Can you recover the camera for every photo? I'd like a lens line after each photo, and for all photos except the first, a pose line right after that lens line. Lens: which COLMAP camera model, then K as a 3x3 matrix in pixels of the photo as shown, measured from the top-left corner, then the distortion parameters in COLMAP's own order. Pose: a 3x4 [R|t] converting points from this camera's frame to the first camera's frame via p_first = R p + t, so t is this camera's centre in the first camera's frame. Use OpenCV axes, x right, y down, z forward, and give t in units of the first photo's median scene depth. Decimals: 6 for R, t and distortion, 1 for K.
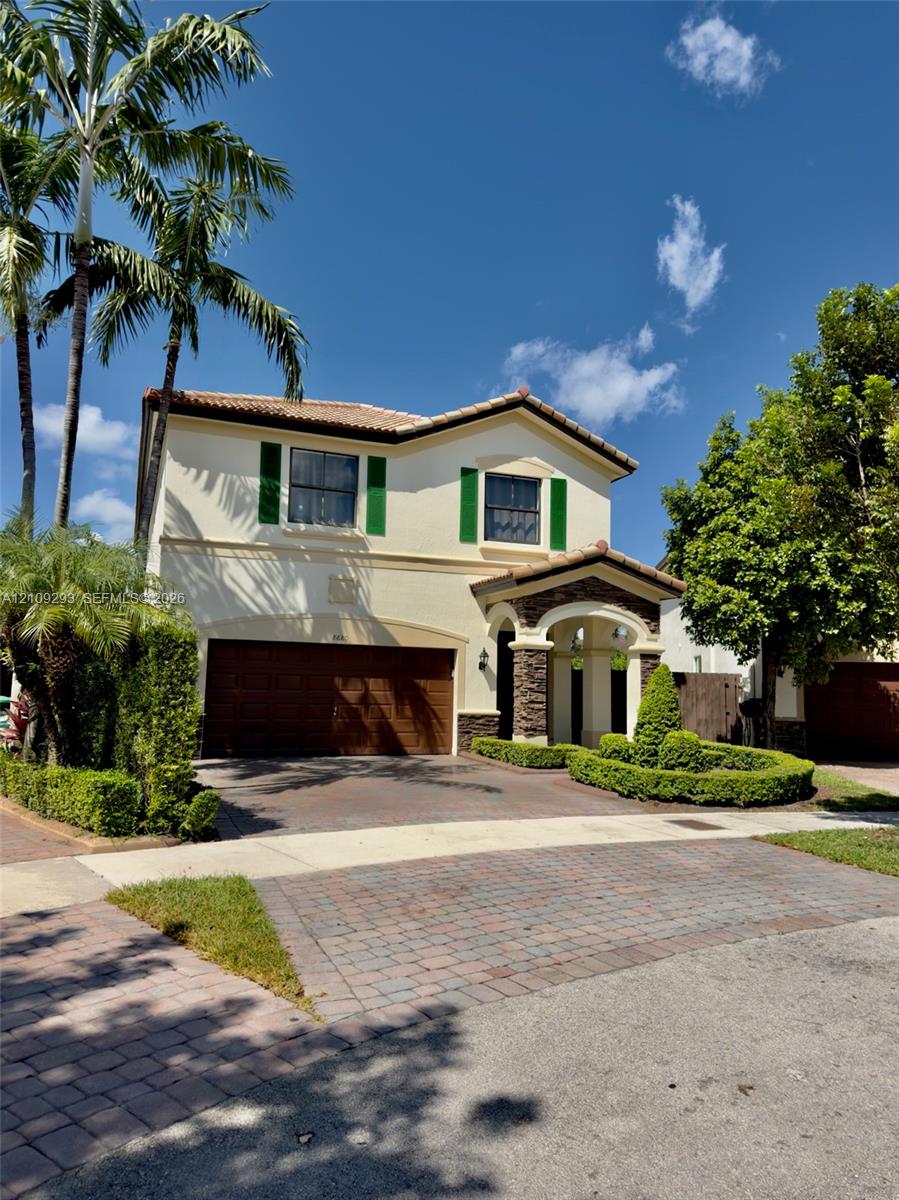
lens RADIAL K [[843.2, 0, 432.1], [0, 843.2, 605.3], [0, 0, 1]] dist [0.109201, -0.150733]
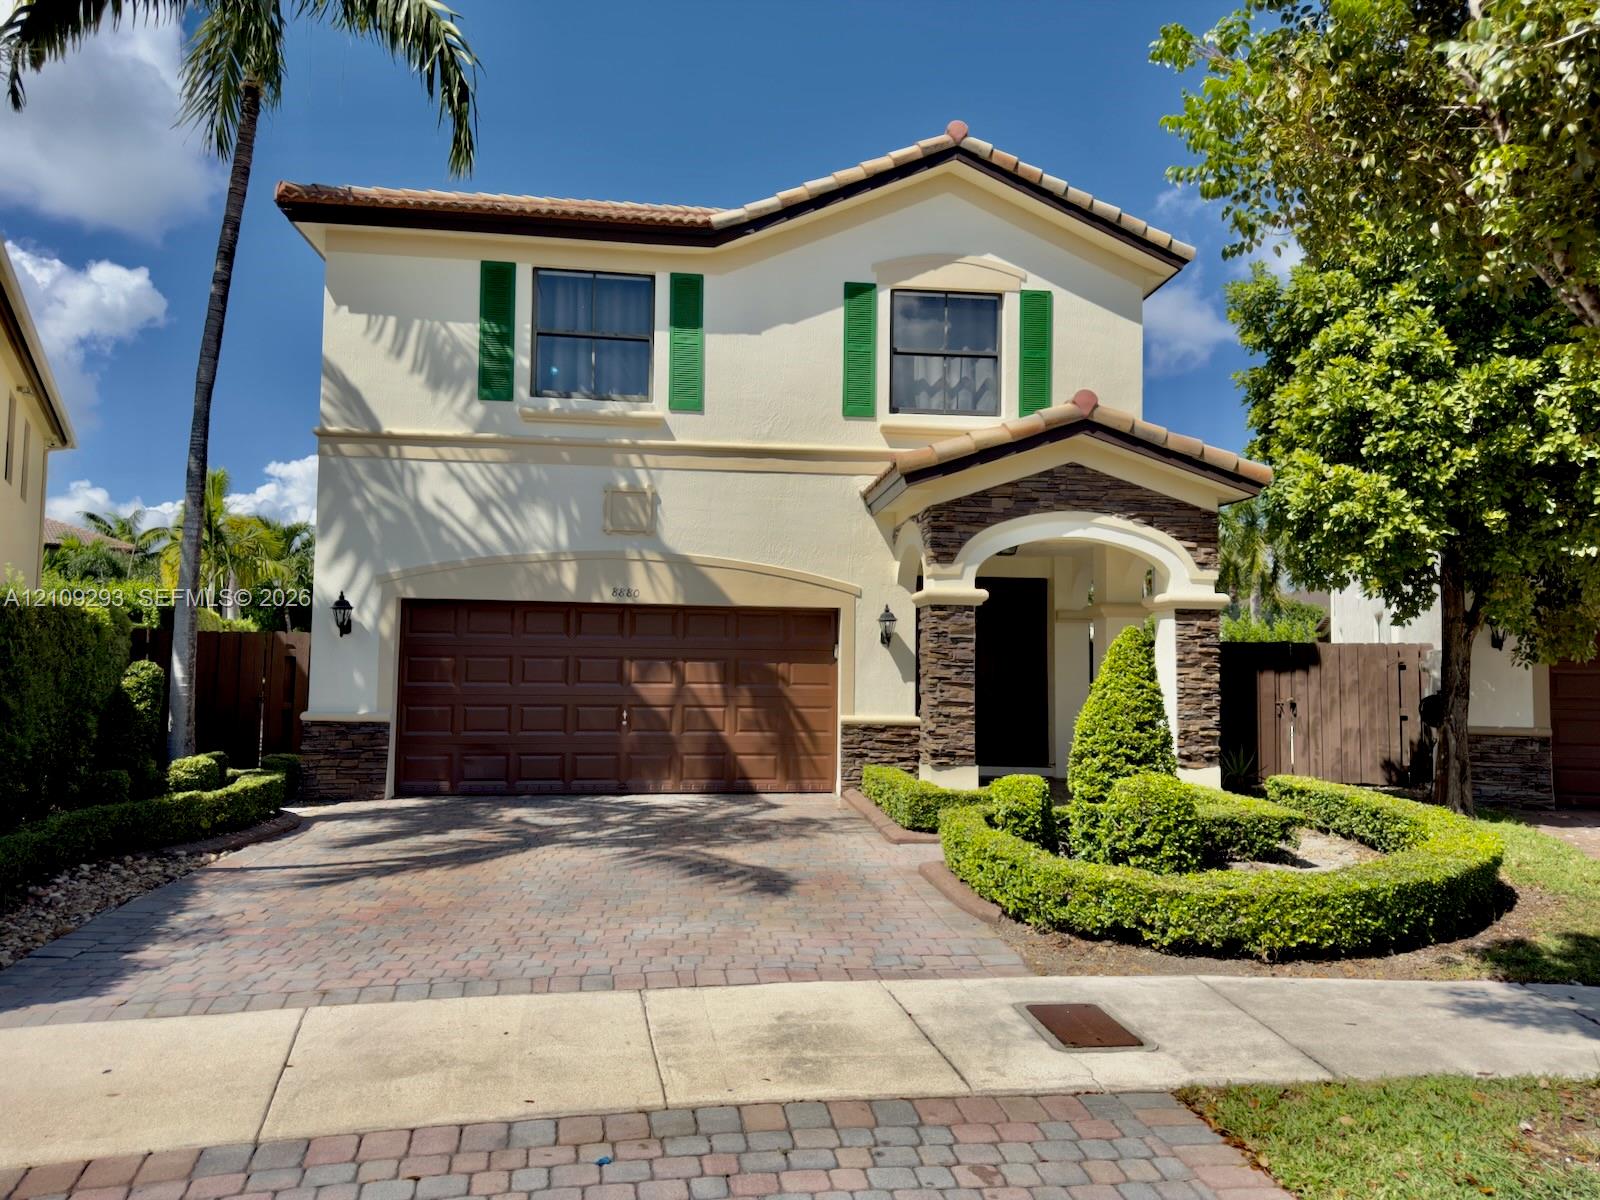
lens RADIAL K [[1124.3, 0, 800.0], [0, 1124.3, 600.0], [0, 0, 1]] dist [0.109201, -0.150733]
pose [[0.971536, -0.024034, -0.235672, 0.190756], [0.032780, 0.998909, 0.033261, 0.021738], [0.234615, -0.040040, 0.971263, 0.279322]]
